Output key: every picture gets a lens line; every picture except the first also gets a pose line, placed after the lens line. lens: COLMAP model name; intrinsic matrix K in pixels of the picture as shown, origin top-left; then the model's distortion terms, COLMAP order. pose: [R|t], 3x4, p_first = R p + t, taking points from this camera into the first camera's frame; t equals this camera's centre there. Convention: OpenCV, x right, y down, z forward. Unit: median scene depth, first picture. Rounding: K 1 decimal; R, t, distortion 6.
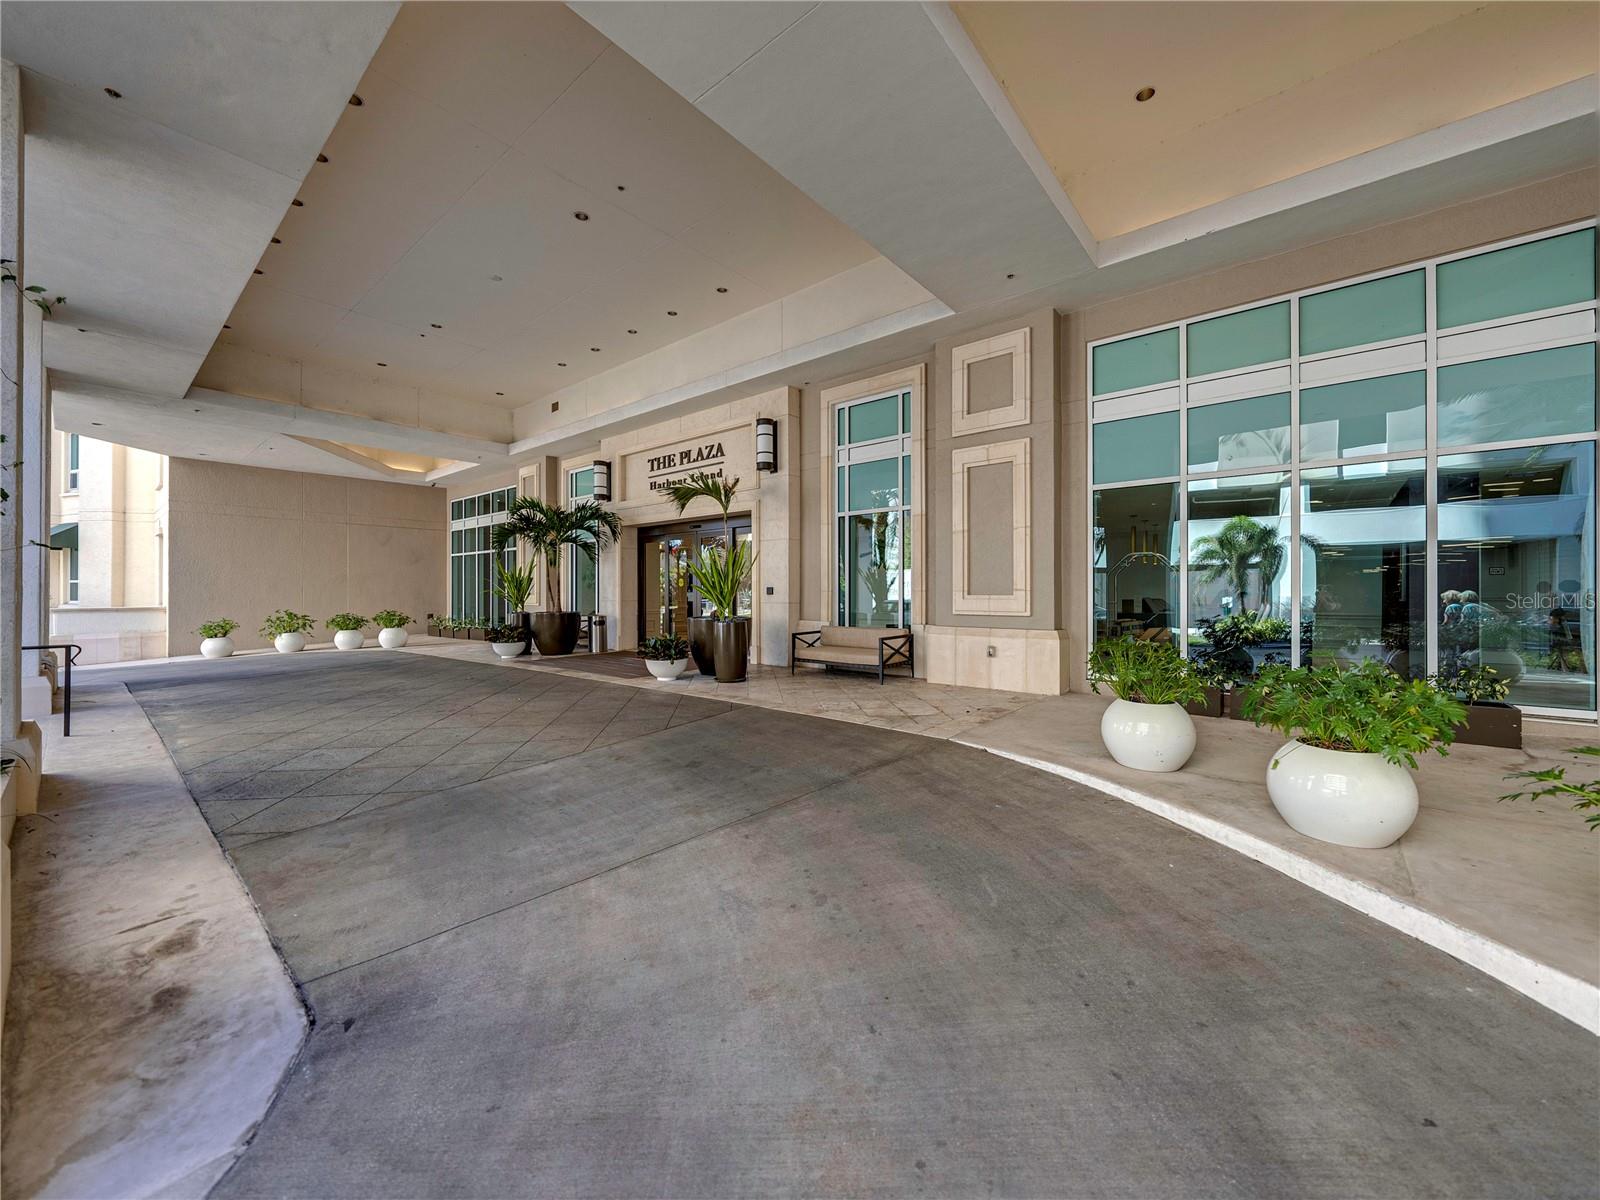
lens RADIAL K [[614.8, 0, 800.0], [0, 614.8, 600.0], [0, 0, 1]] dist [-0.000647, 0.000094]
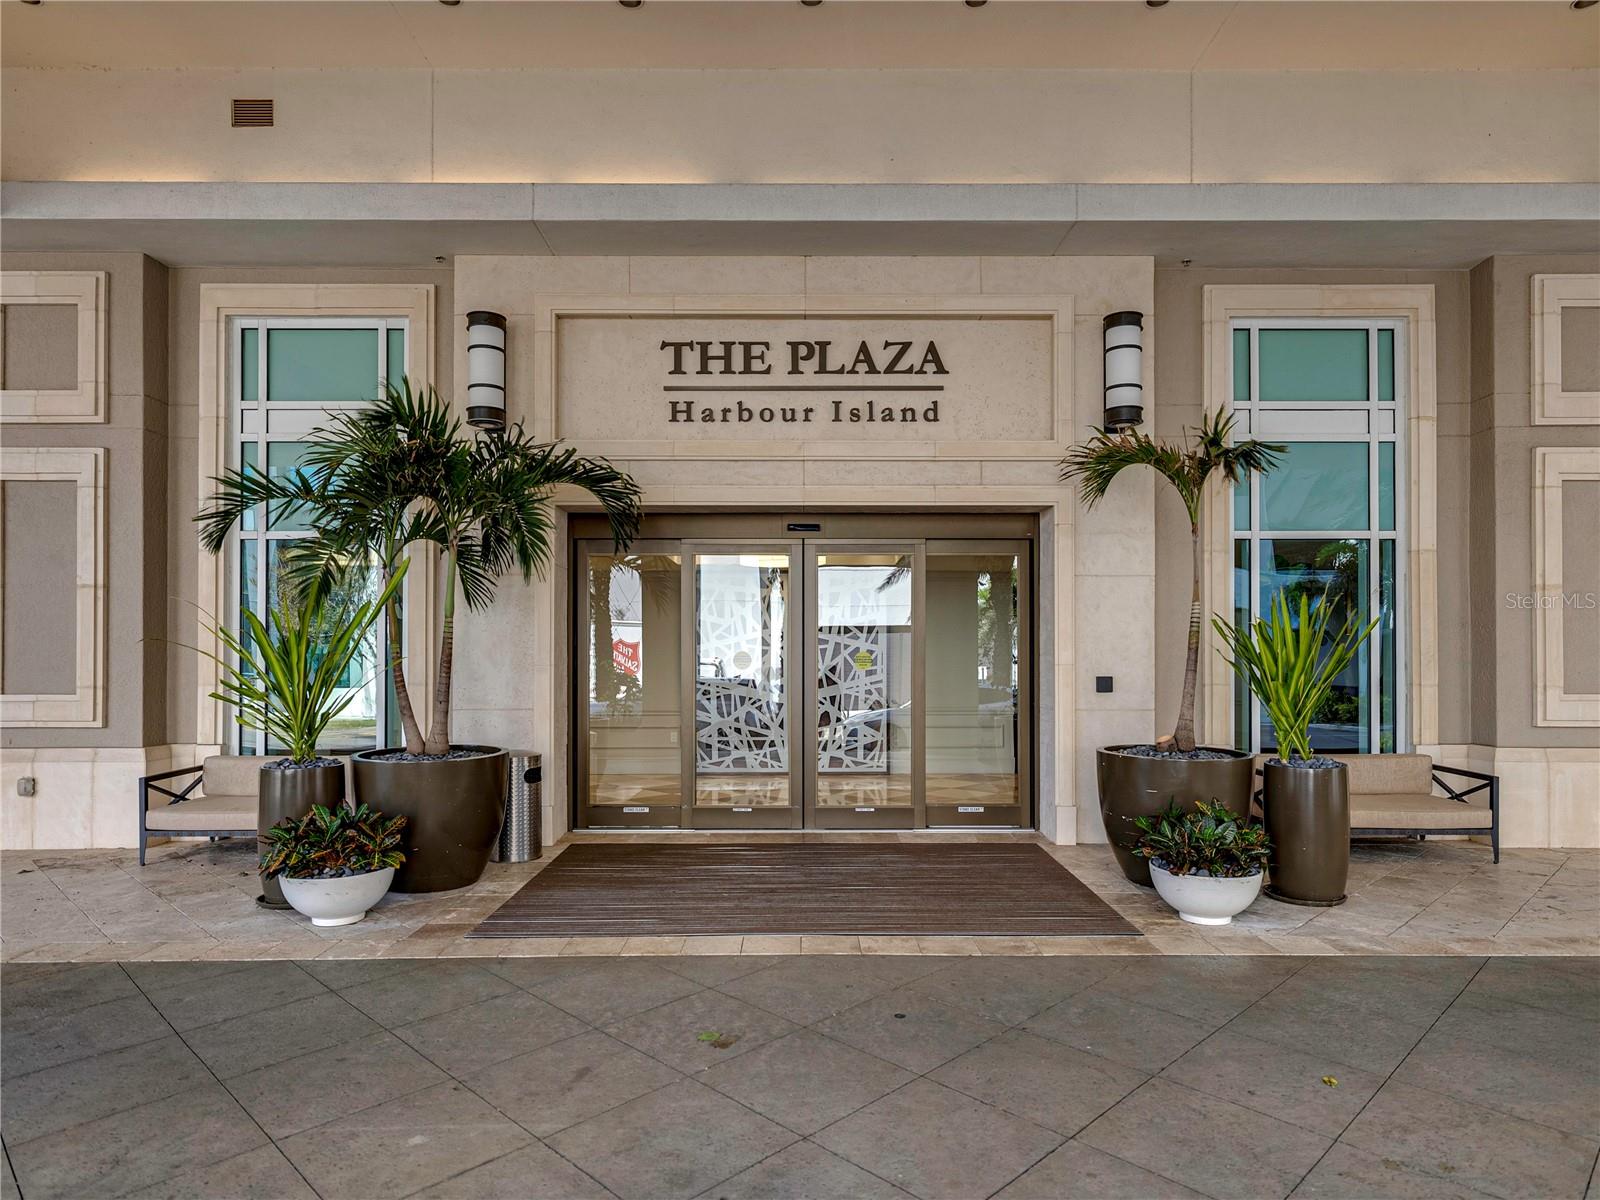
lens RADIAL K [[983.8, 0, 802.9], [0, 983.8, 683.4], [0, 0, 1]] dist [0.002847, 0.000543]
pose [[0.763330, 0.006938, 0.645971, -0.613352], [0.005131, 0.999846, -0.016802, -0.003776], [-0.645988, 0.016140, 0.763177, 0.506472]]
